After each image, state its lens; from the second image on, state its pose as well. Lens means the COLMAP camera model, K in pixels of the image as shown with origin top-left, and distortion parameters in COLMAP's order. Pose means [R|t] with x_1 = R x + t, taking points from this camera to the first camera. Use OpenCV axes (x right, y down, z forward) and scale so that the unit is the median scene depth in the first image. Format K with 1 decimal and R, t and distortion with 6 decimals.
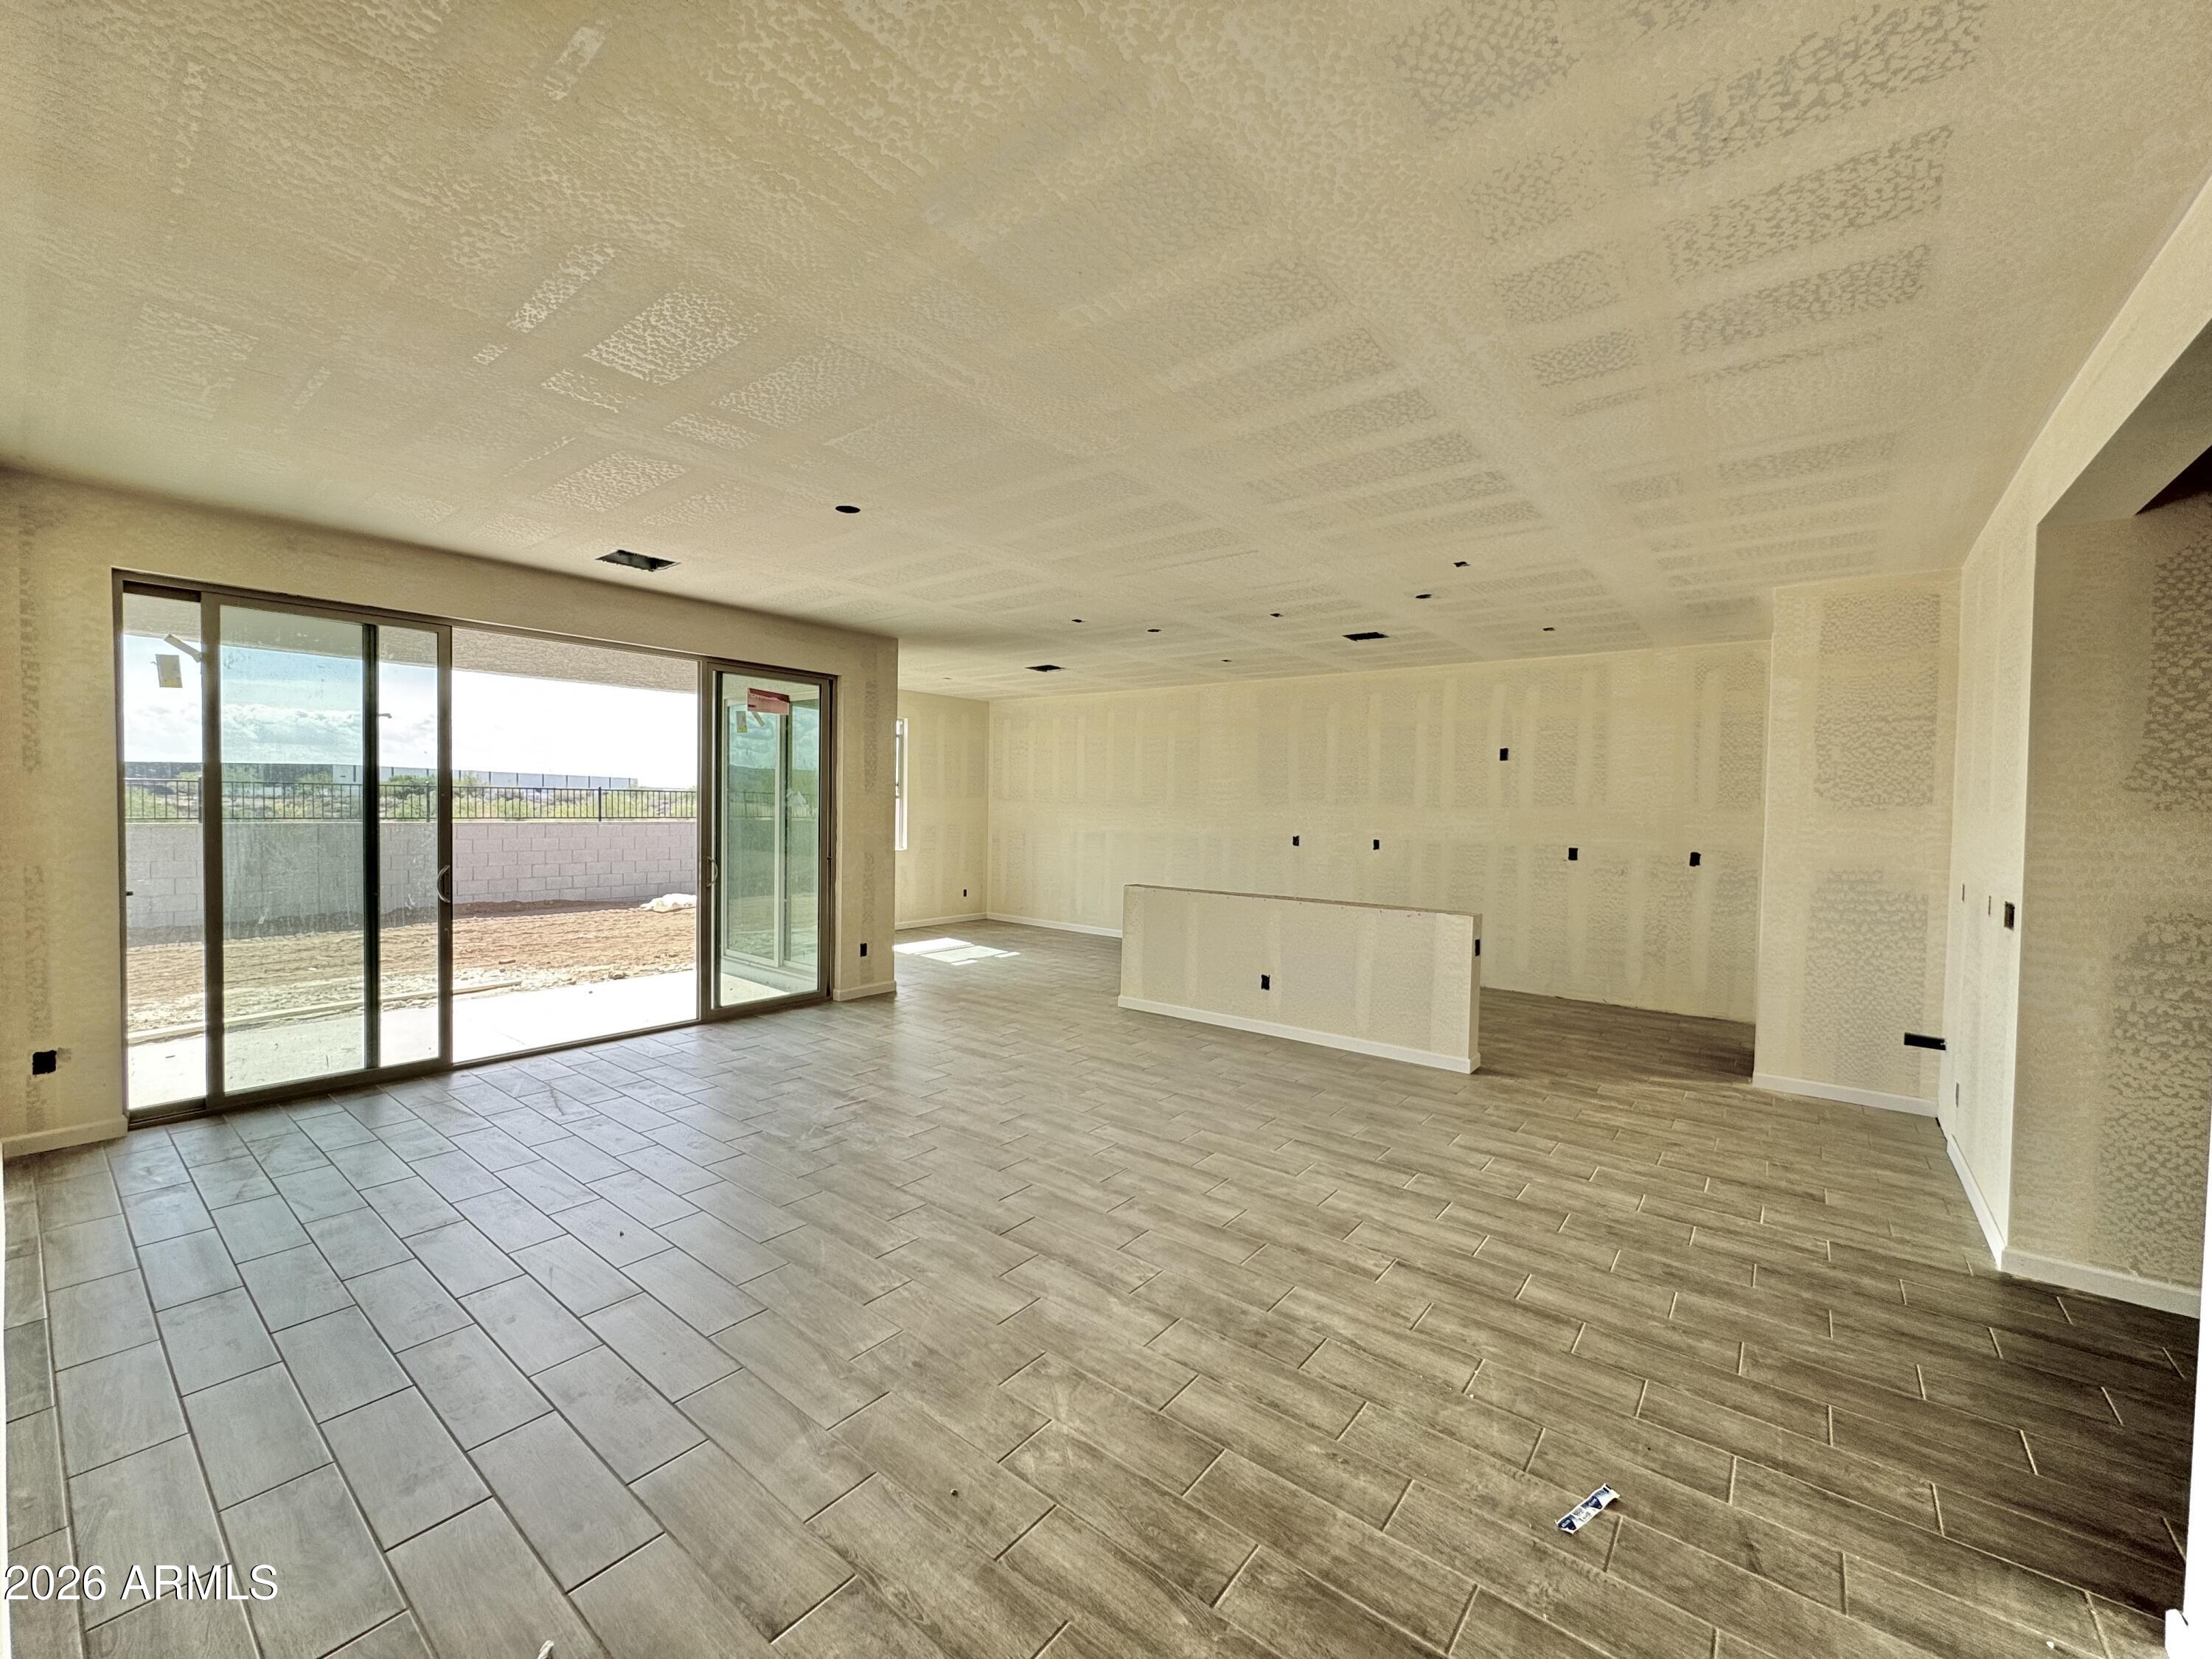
lens RADIAL K [[882.7, 0, 1106.4], [0, 882.7, 825.7], [0, 0, 1]] dist [-0.002688, 0.000274]
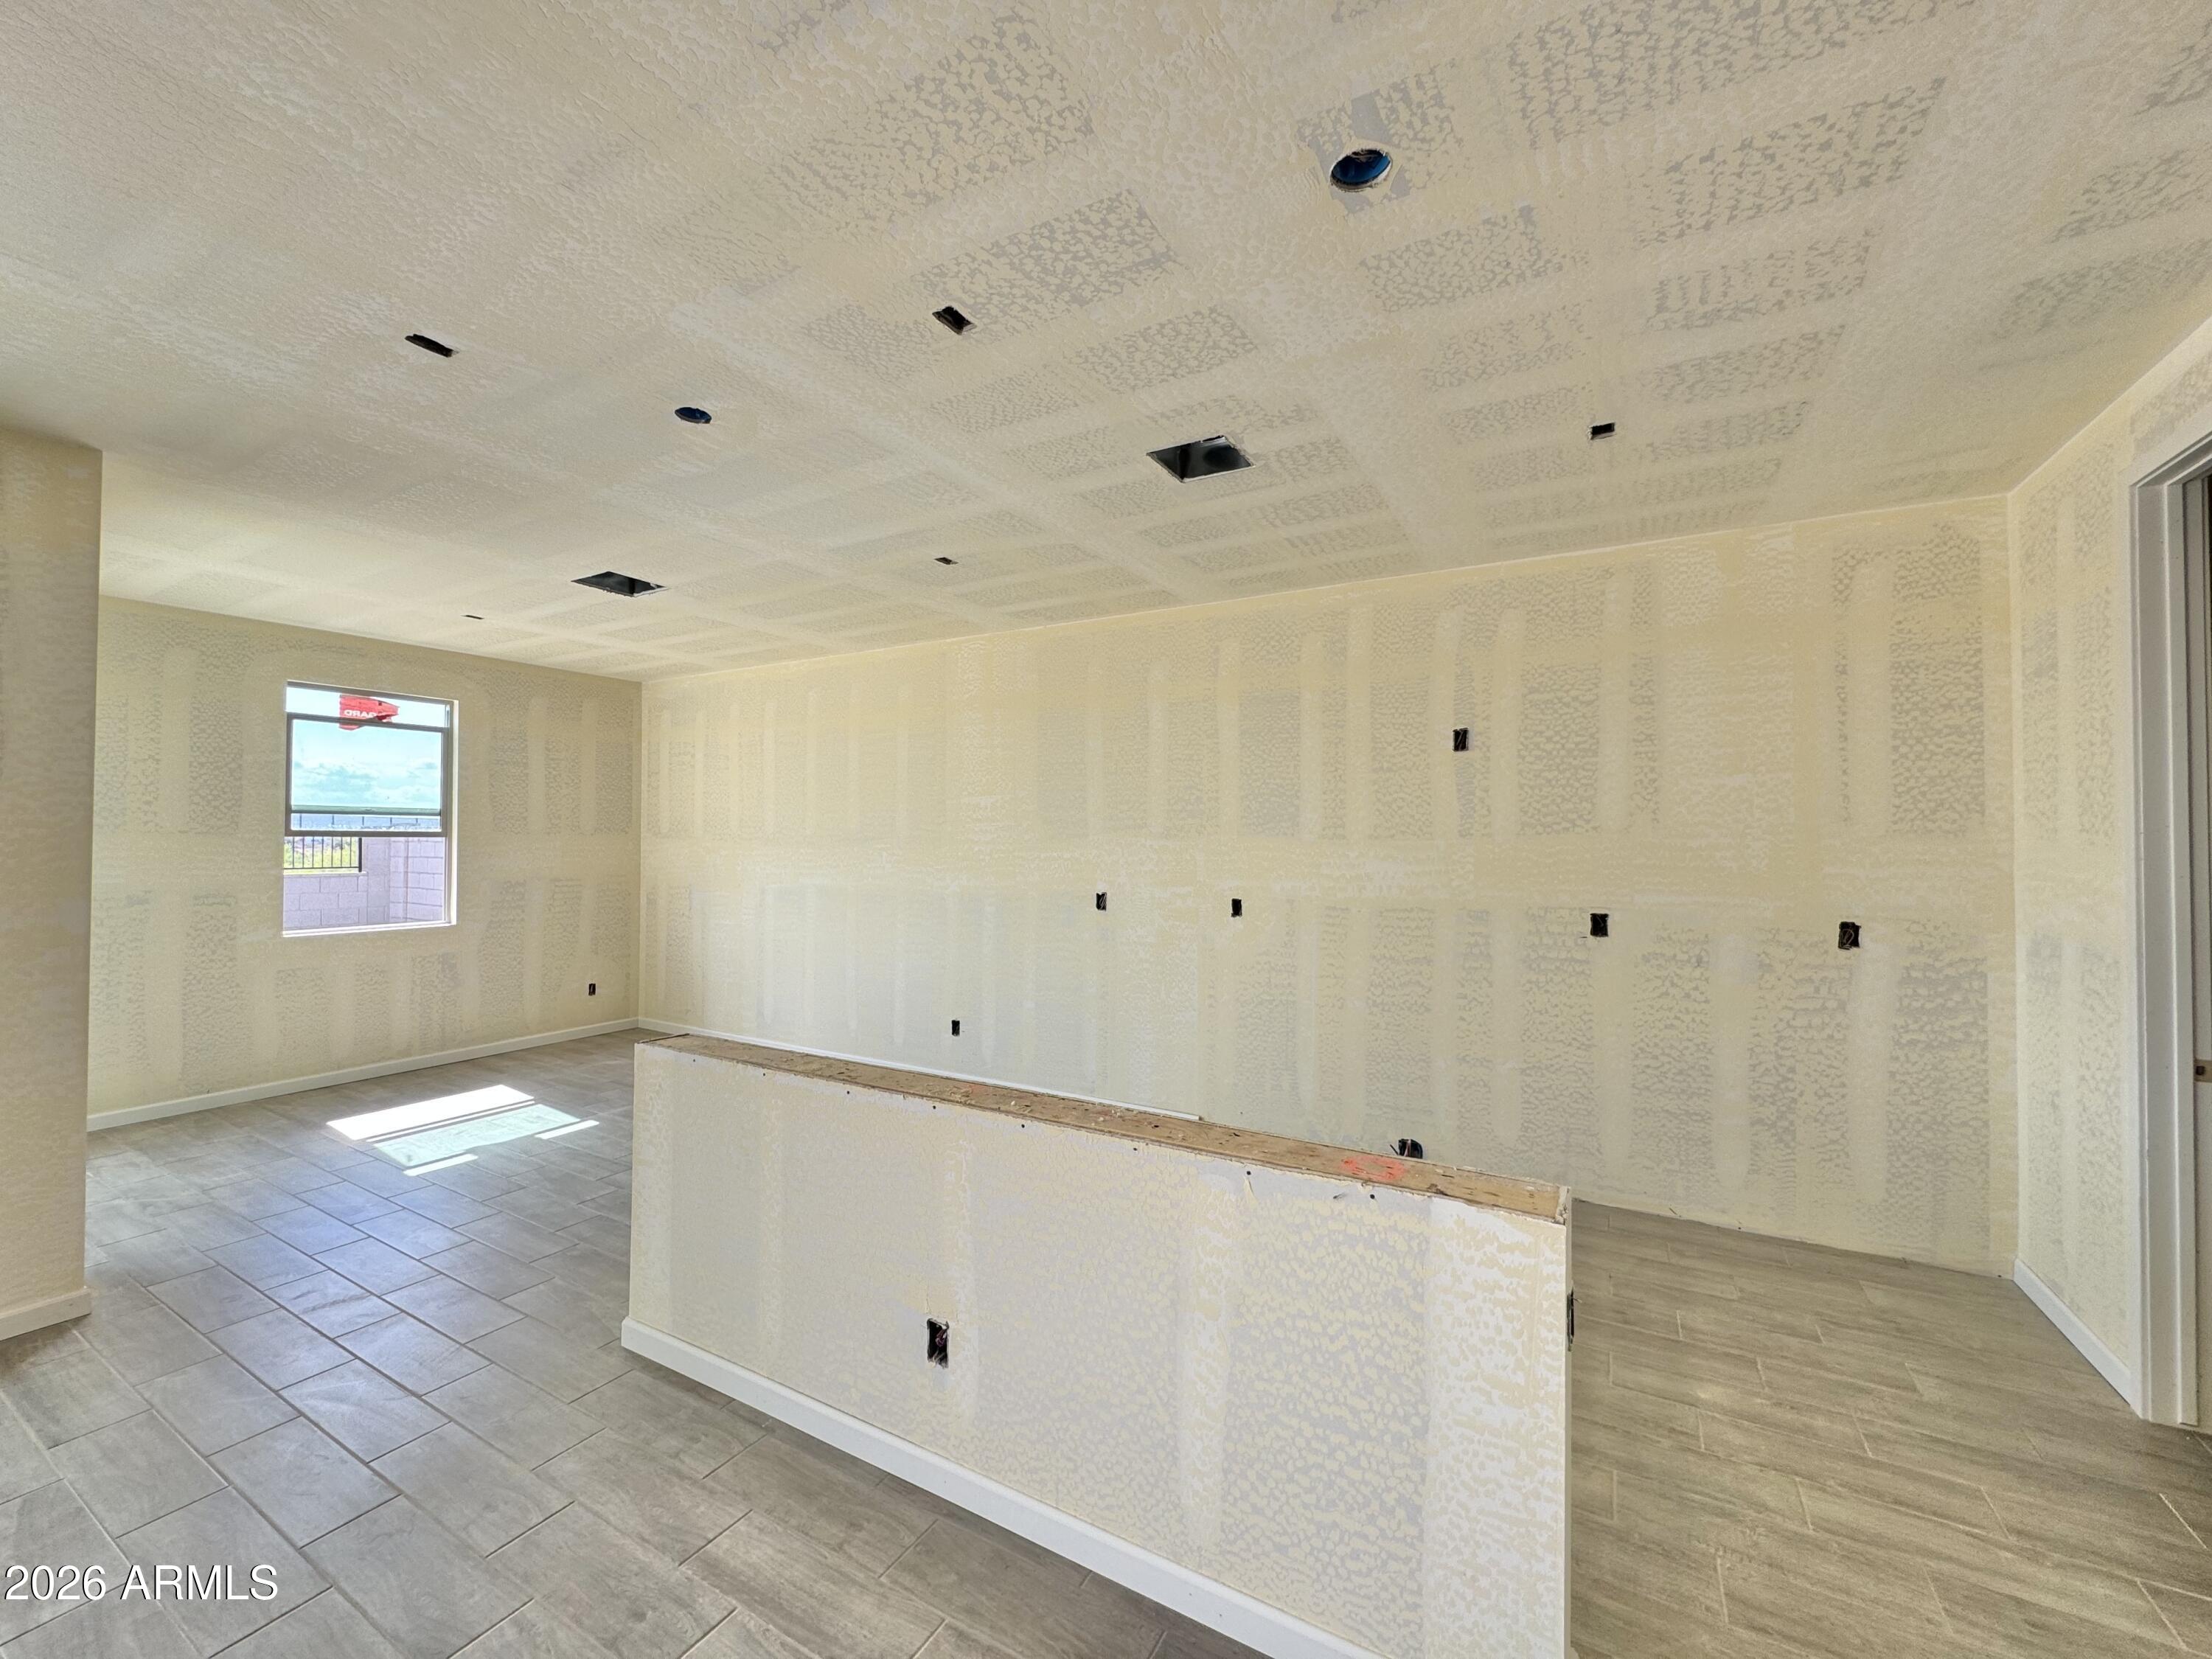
lens RADIAL K [[882.7, 0, 1105.5], [0, 882.7, 827.4], [0, 0, 1]] dist [-0.002688, 0.000274]
pose [[0.989243, -0.011898, 0.145796, 0.250103], [0.017450, 0.999168, -0.036860, -0.017864], [-0.145237, 0.039007, 0.988628, 0.801144]]
